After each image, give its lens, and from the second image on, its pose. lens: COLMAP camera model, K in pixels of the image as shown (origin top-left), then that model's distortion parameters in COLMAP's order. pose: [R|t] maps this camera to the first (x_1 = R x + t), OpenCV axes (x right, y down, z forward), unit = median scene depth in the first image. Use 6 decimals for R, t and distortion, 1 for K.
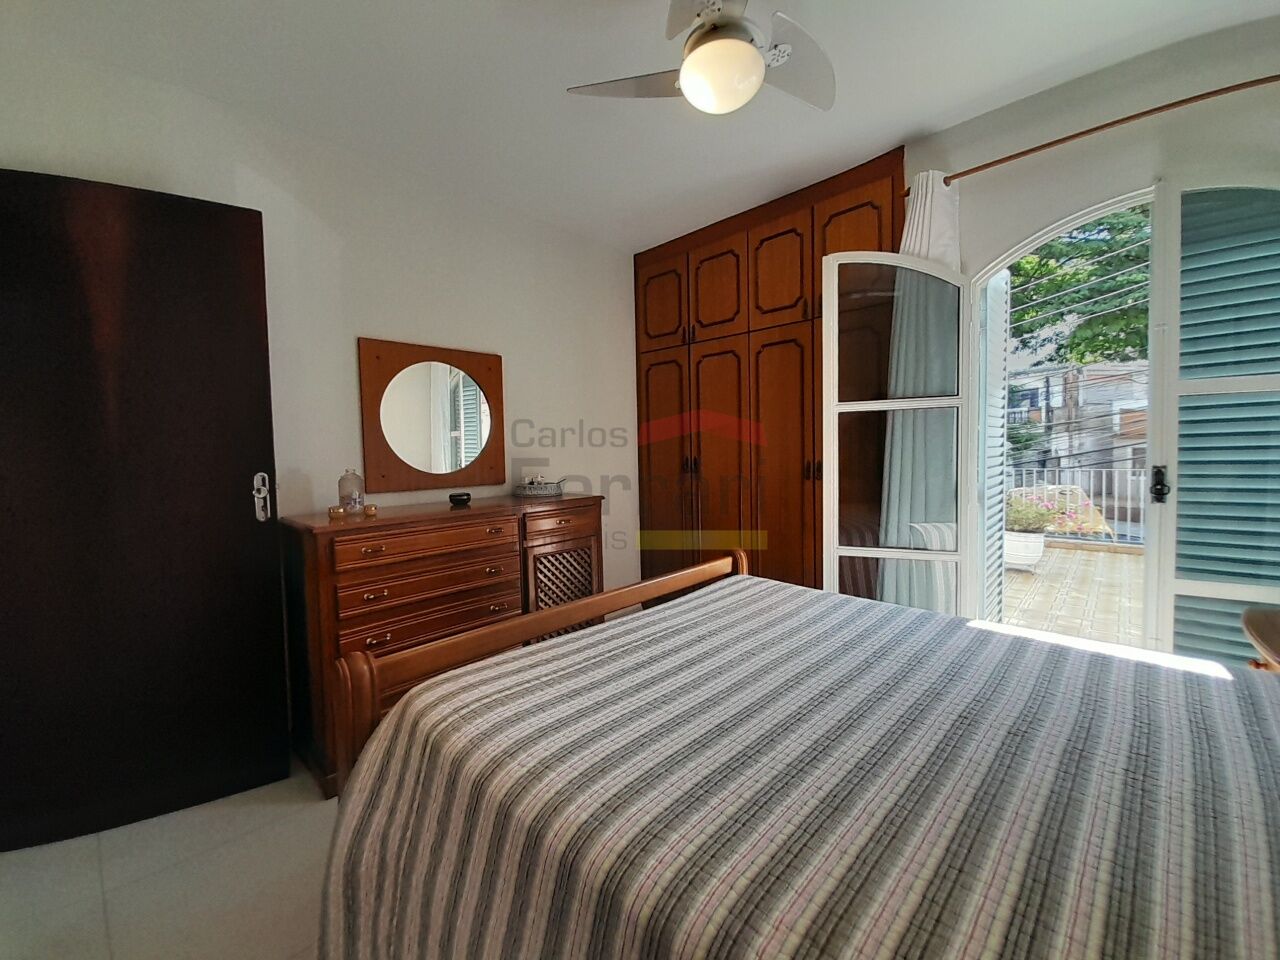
lens RADIAL K [[511.3, 0, 646.0], [0, 511.3, 467.1], [0, 0, 1]] dist [0.024146, -0.017452]
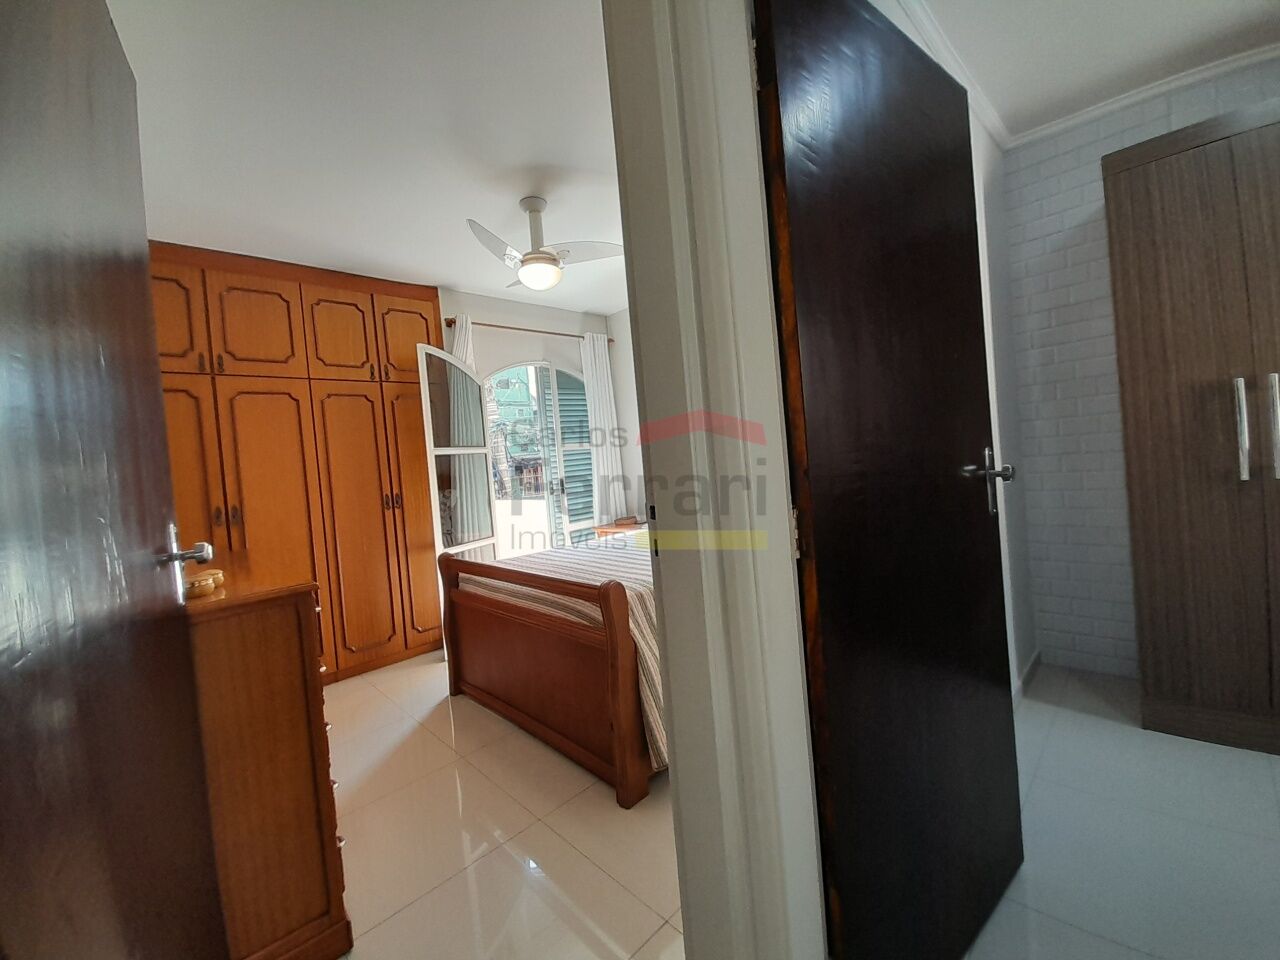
lens RADIAL K [[511.3, 0, 646.0], [0, 511.3, 467.1], [0, 0, 1]] dist [0.024146, -0.017452]
pose [[0.038459, 0.012112, 0.999187, -0.863058], [0.127382, 0.991709, -0.016924, 0.020741], [-0.991108, 0.127929, 0.036597, 0.324593]]
